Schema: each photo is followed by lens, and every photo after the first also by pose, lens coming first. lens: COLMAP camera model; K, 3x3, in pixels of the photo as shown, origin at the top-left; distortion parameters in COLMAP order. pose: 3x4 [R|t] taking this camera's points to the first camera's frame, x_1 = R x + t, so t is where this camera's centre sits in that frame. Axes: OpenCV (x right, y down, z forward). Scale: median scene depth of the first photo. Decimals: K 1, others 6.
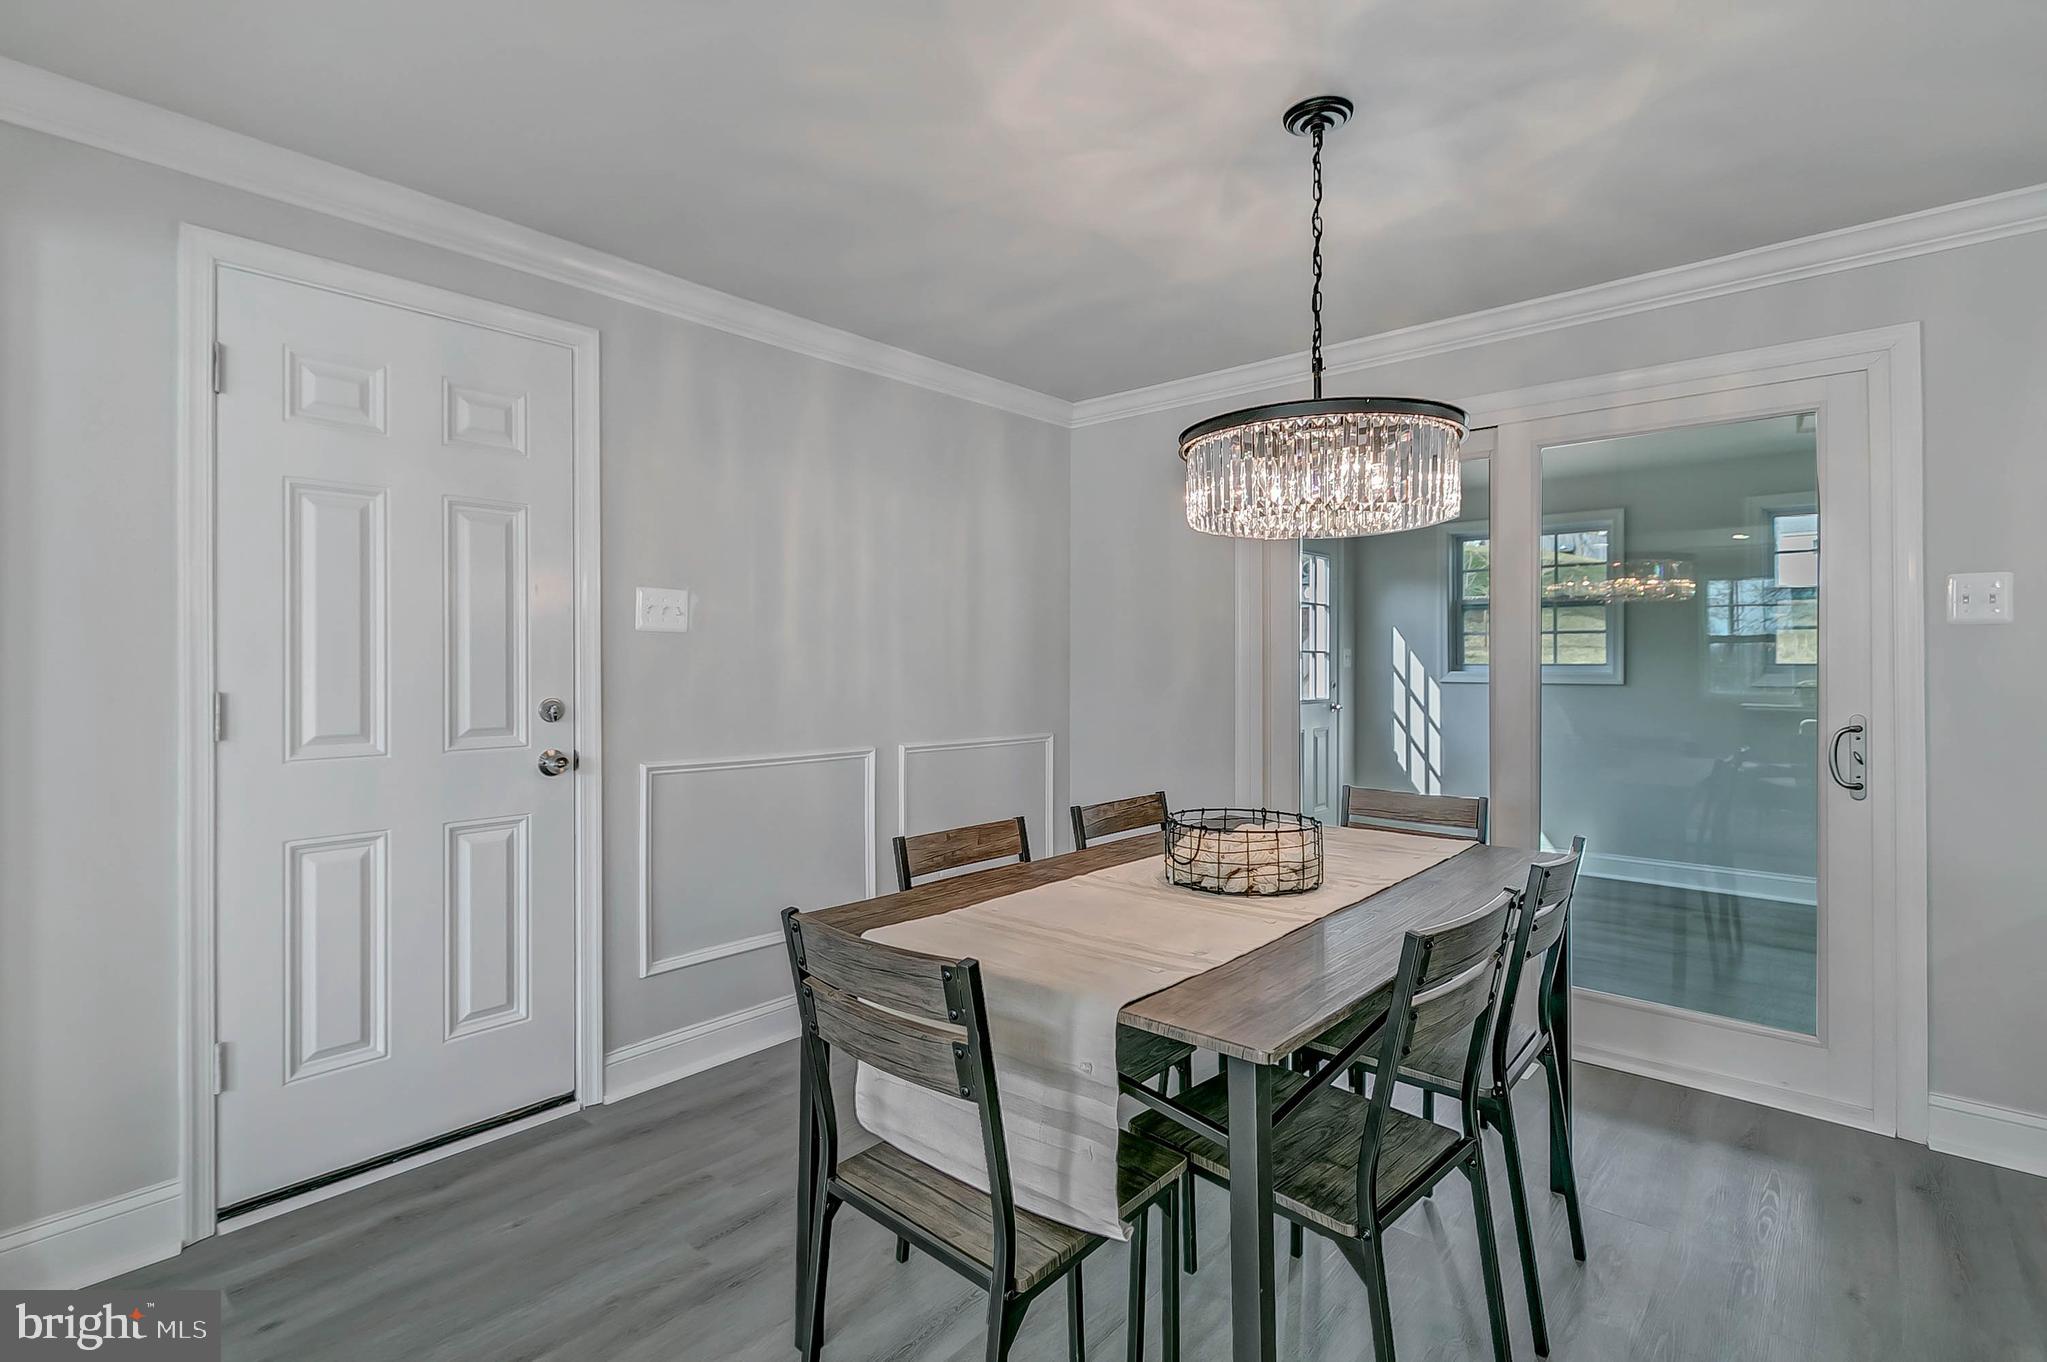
lens RADIAL K [[972.7, 0, 1006.2], [0, 972.7, 658.9], [0, 0, 1]] dist [0.005973, 0.000213]
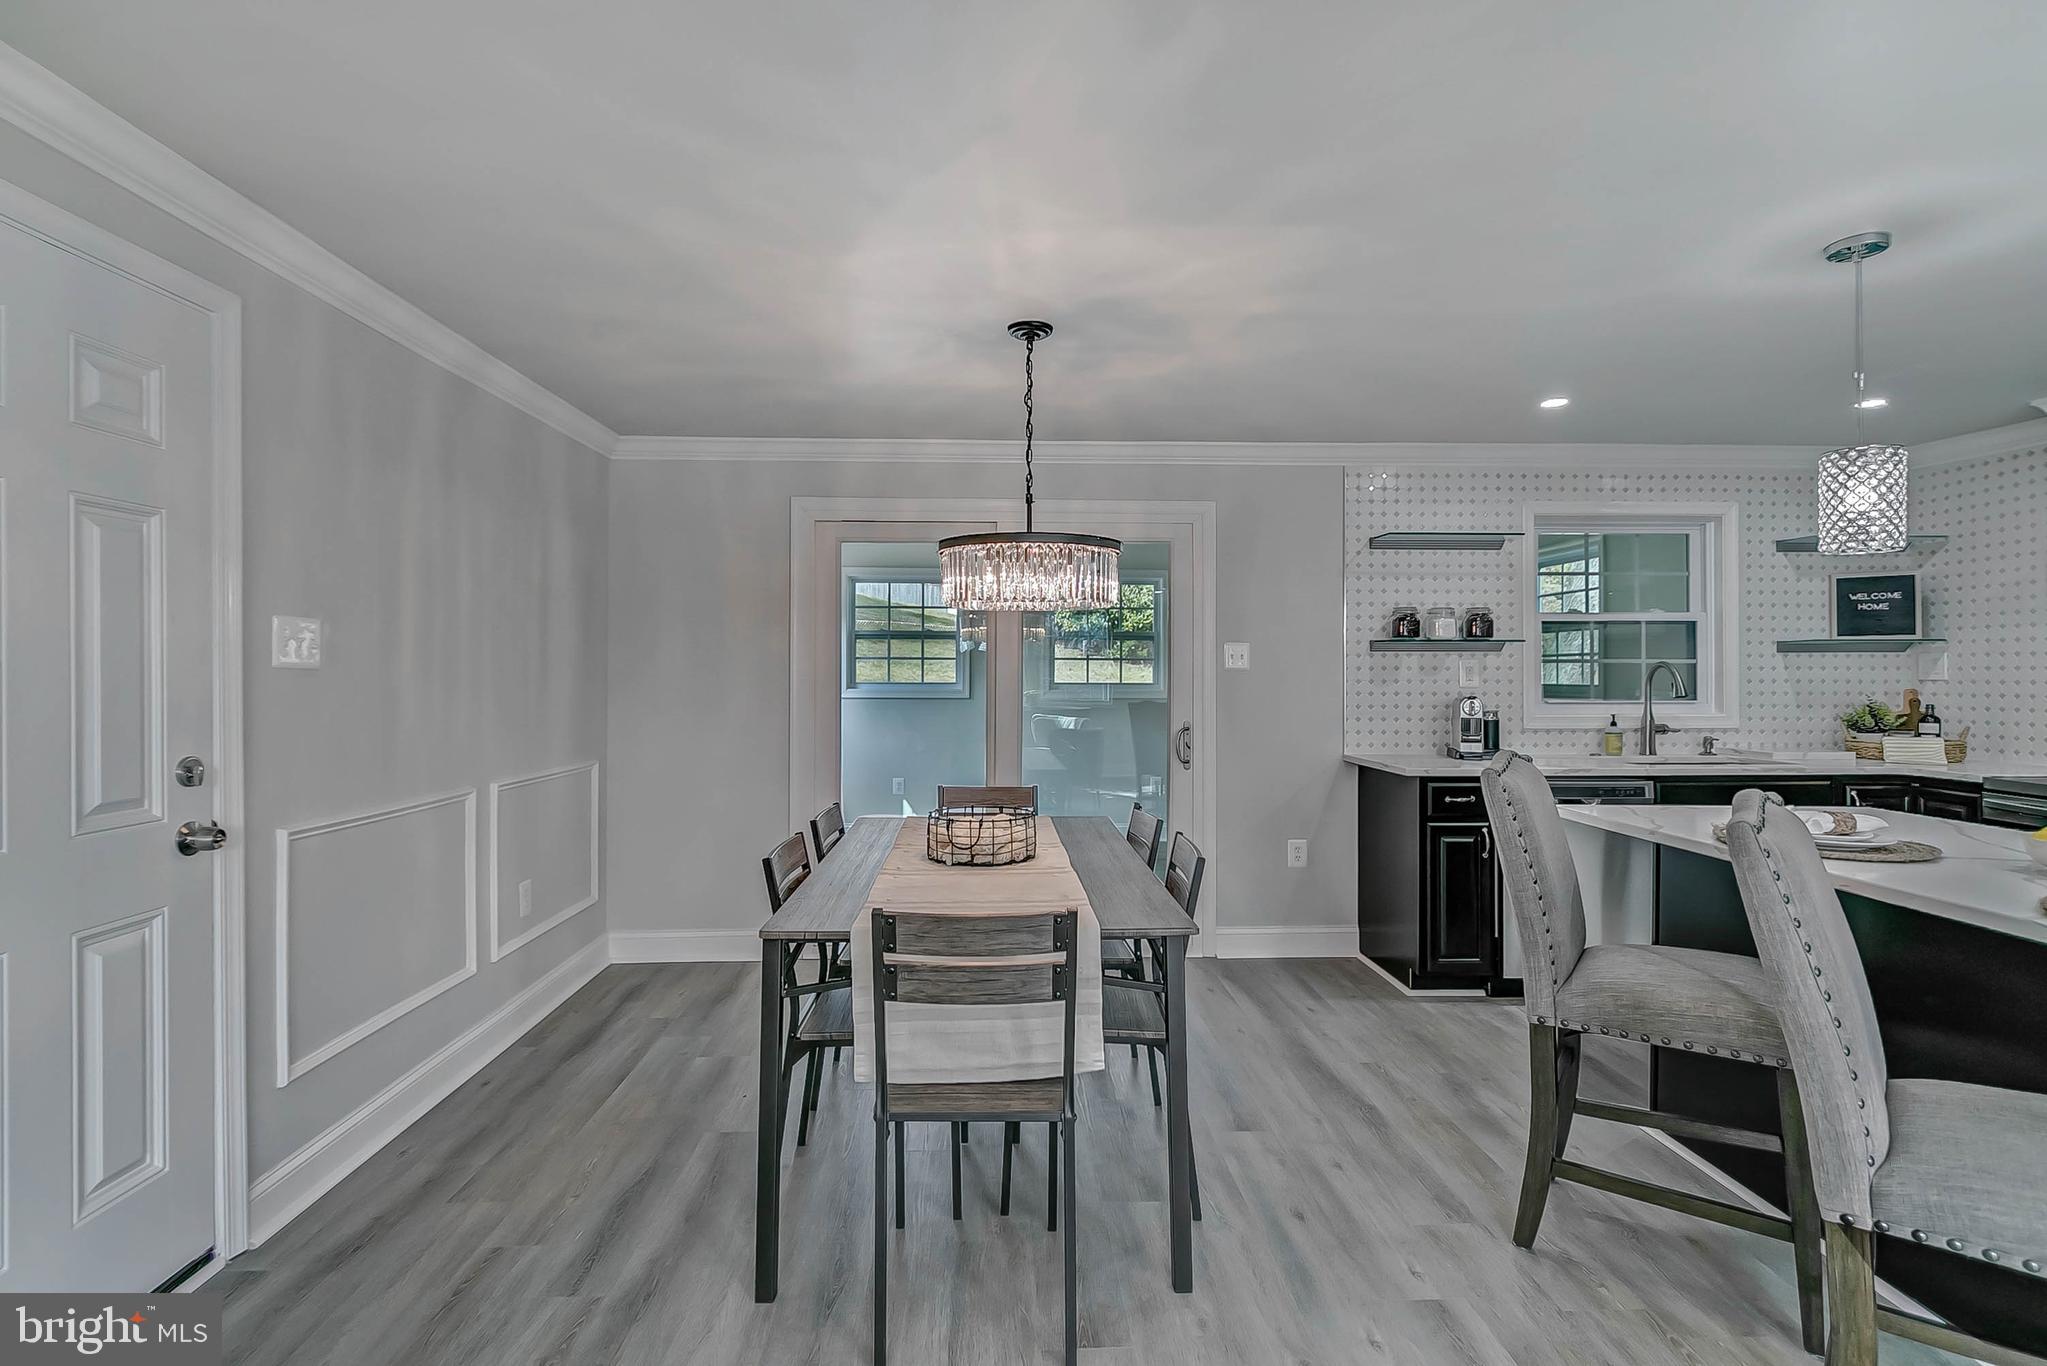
lens RADIAL K [[954.6, 0, 1013.4], [0, 954.6, 667.3], [0, 0, 1]] dist [0.020738, -0.011633]
pose [[0.726431, 0.003934, 0.687229, -0.533791], [-0.004254, 0.999990, -0.001228, -0.034809], [-0.687227, -0.002031, 0.726440, -0.025711]]
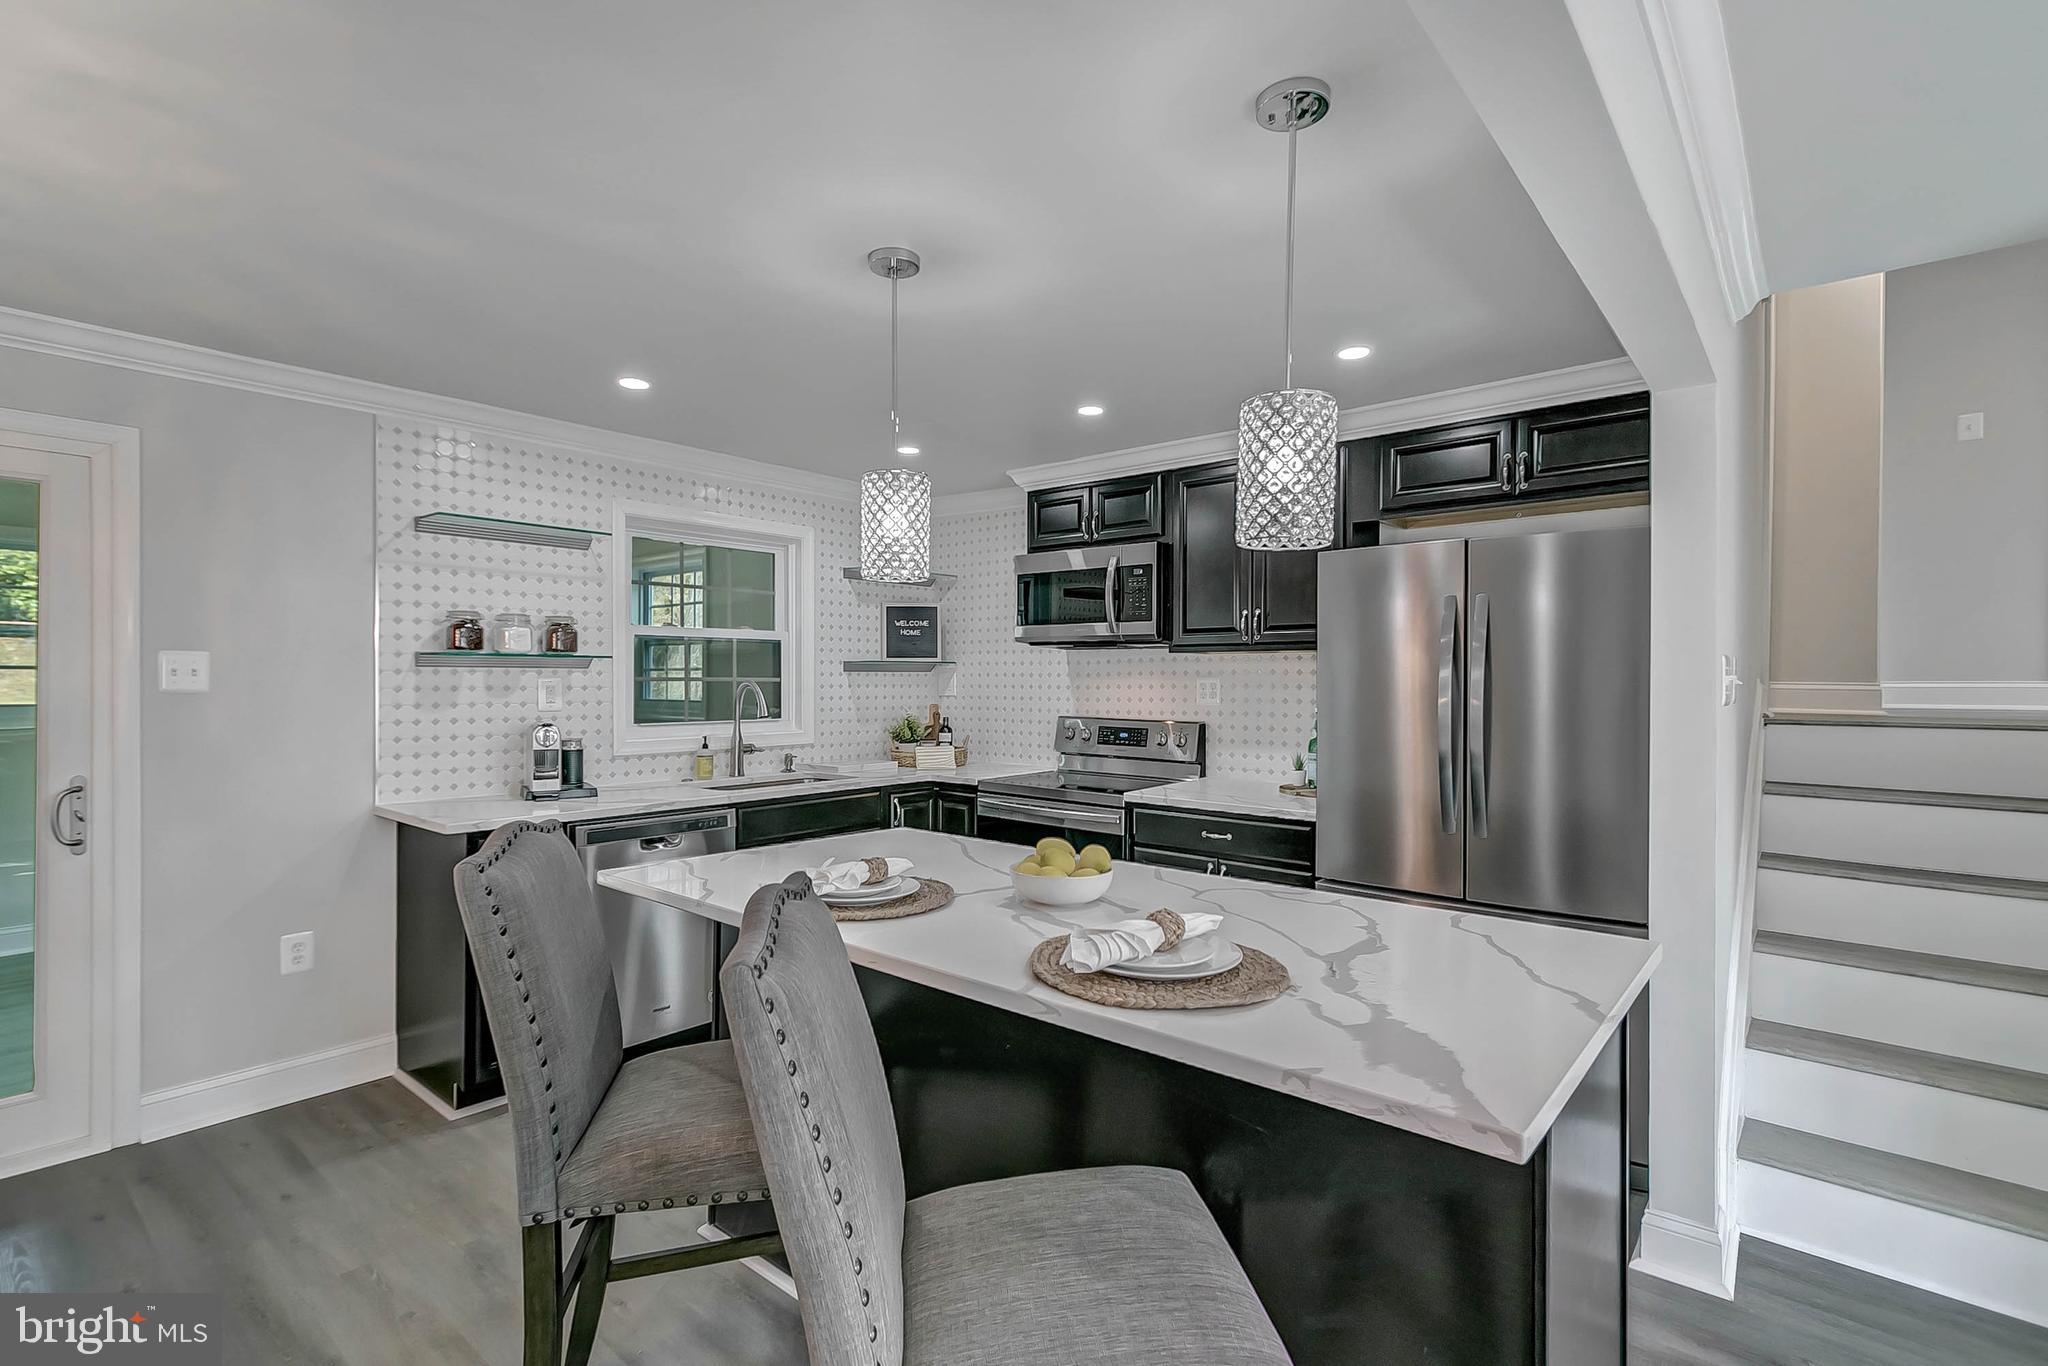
lens RADIAL K [[956.9, 0, 1014.7], [0, 956.9, 682.1], [0, 0, 1]] dist [0.002080, 0.000031]
pose [[-0.019244, -0.003439, 0.999809, -0.204635], [-0.007949, 0.999963, 0.003286, -0.058143], [-0.999783, -0.007884, -0.019270, -0.008154]]
